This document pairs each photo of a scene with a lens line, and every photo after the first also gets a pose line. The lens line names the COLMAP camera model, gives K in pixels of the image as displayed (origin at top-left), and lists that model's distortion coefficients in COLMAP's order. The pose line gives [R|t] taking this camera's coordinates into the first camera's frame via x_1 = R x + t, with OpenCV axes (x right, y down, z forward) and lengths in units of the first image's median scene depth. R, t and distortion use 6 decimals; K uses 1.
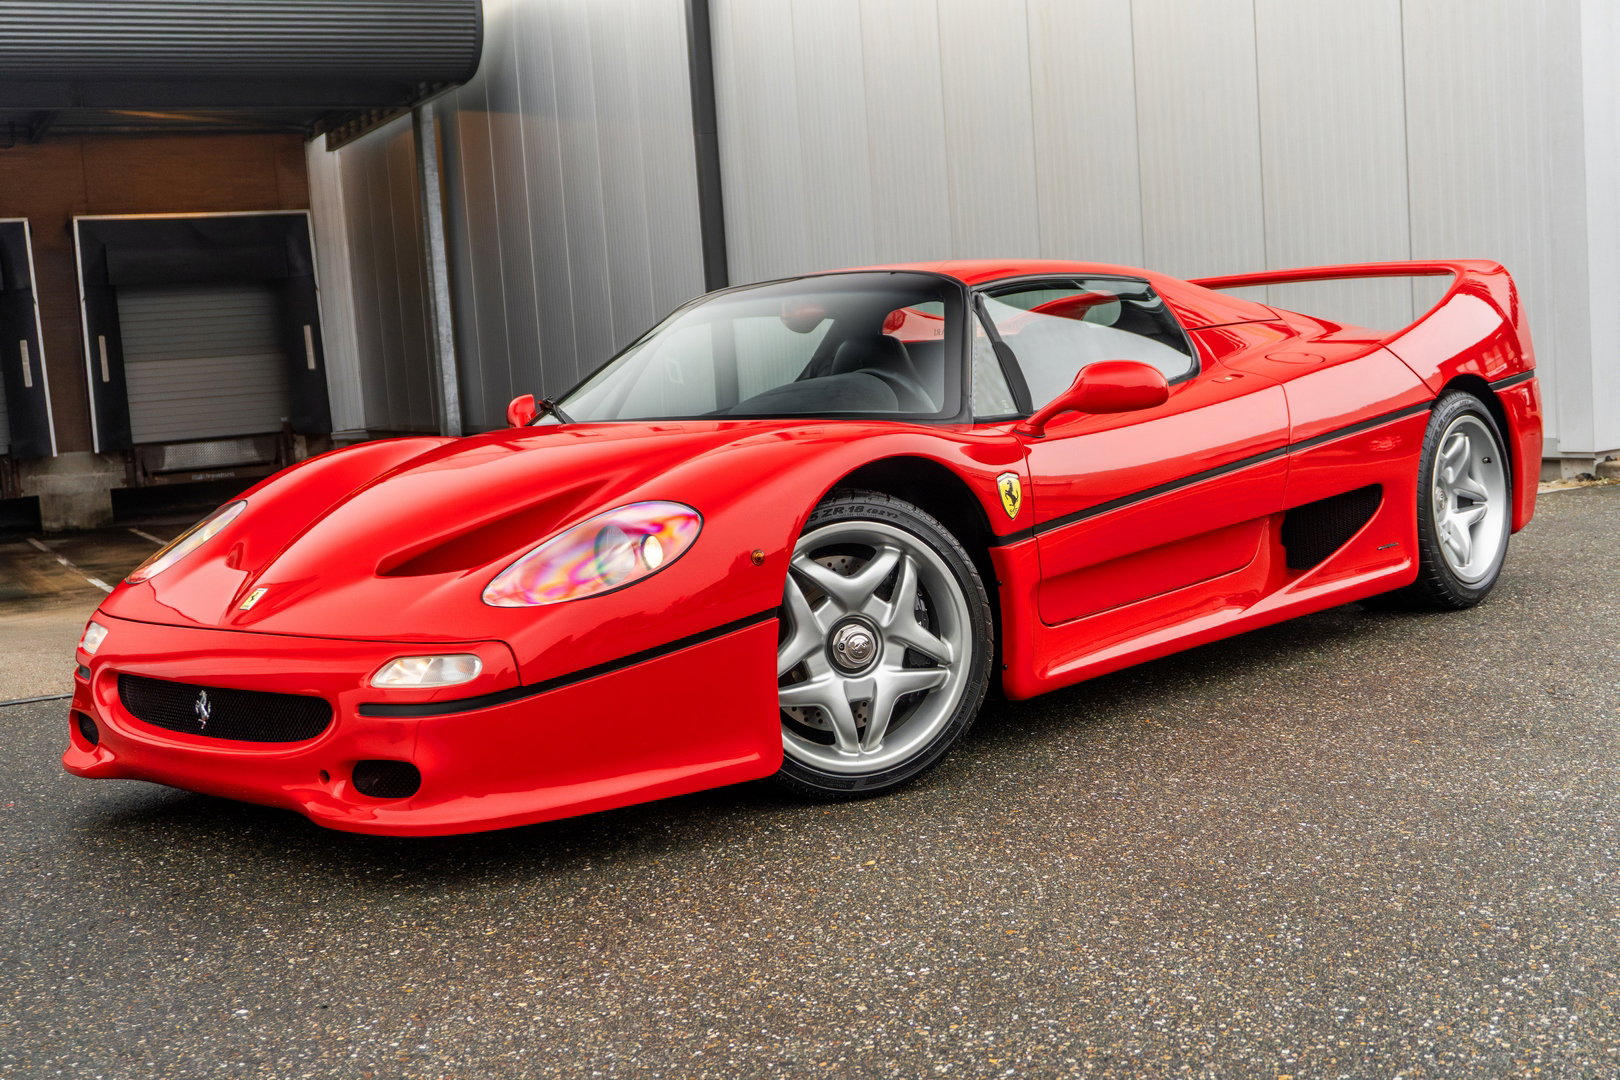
lens RADIAL K [[1882.2, 0, 810.0], [0, 1882.2, 540.0], [0, 0, 1]] dist [0.003535, -0.008840]
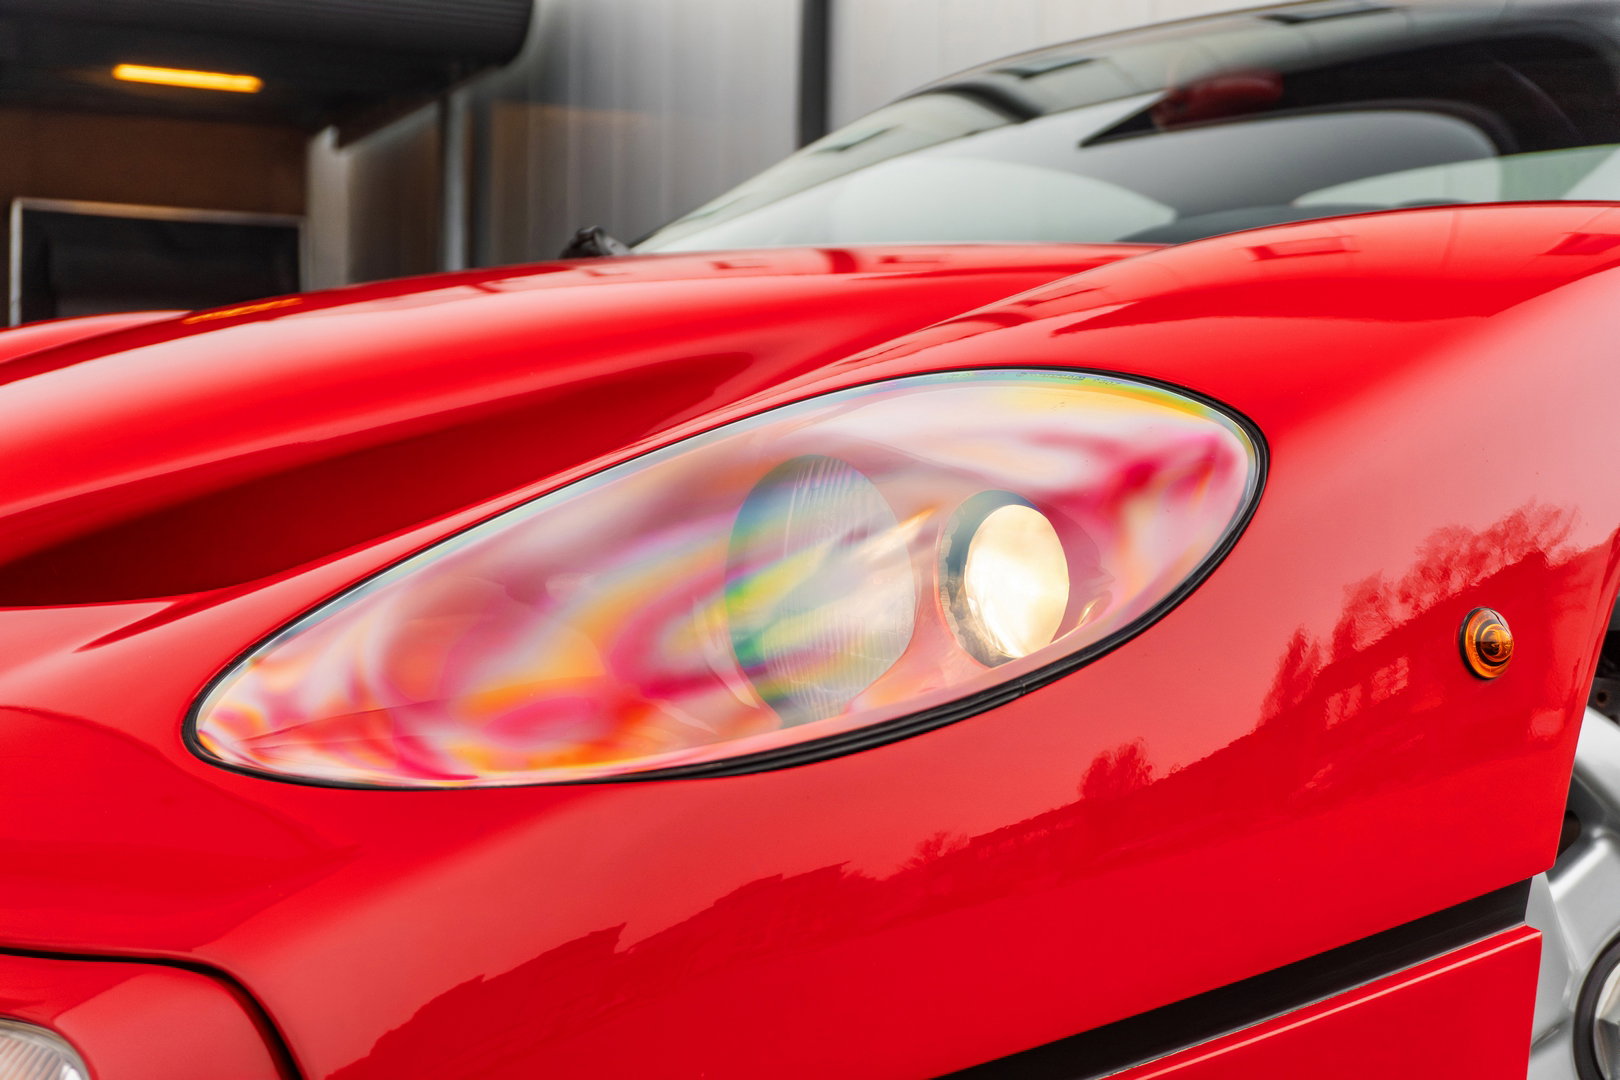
lens RADIAL K [[2181.9, 0, 810.0], [0, 2181.9, 540.0], [0, 0, 1]] dist [-0.002377, 0.017548]
pose [[0.996301, 0.080720, -0.029456, -0.097858], [-0.082394, 0.994737, -0.060906, 0.018732], [0.024384, 0.063107, 0.997709, 0.736769]]
